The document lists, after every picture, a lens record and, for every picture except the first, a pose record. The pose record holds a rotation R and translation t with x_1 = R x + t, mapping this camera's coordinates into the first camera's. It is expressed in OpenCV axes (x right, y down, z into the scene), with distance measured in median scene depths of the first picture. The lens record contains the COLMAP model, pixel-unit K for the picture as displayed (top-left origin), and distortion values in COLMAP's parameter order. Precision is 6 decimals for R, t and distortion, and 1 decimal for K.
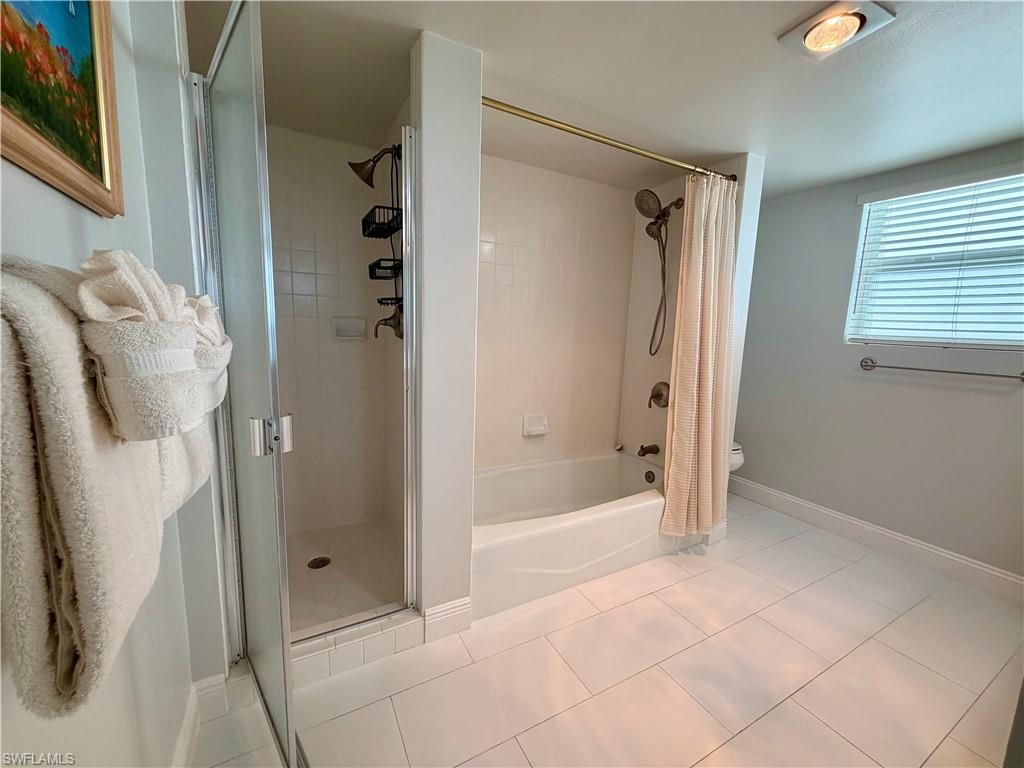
lens RADIAL K [[412.4, 0, 506.3], [0, 412.4, 385.6], [0, 0, 1]] dist [0.001806, 0.000229]
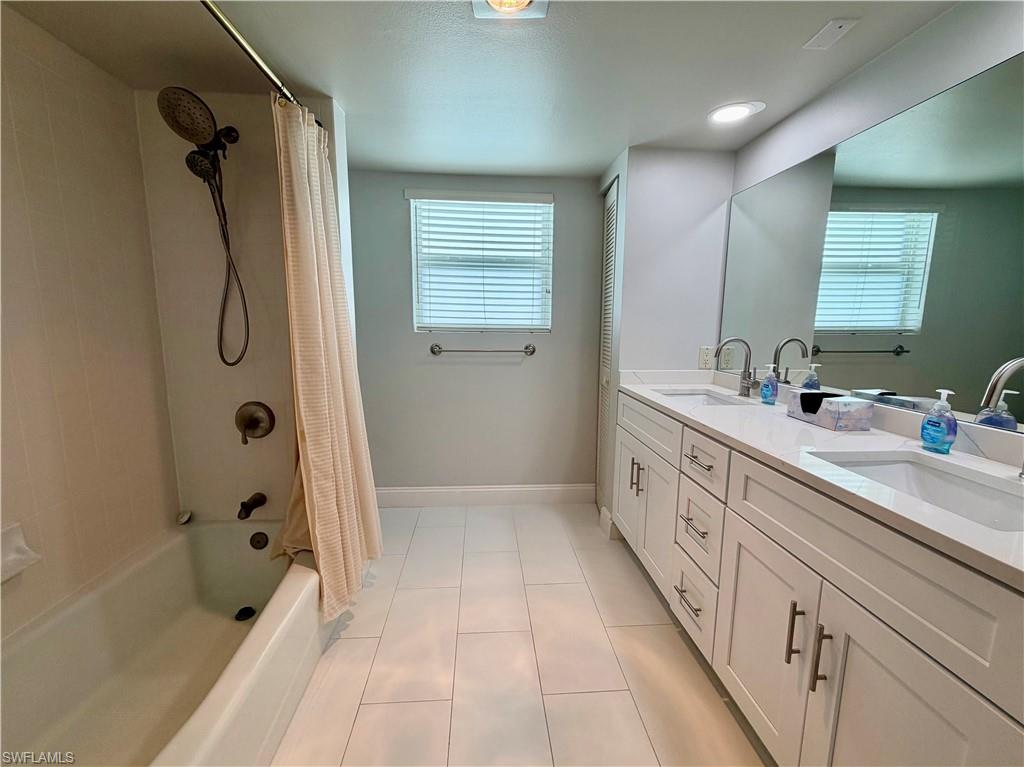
lens RADIAL K [[423.5, 0, 513.1], [0, 423.5, 386.7], [0, 0, 1]] dist [0.000496, 0.000213]
pose [[0.408845, -0.170103, 0.896611, -0.077959], [0.139530, 0.982575, 0.122788, -0.065814], [-0.901874, 0.074903, 0.425456, 0.340601]]
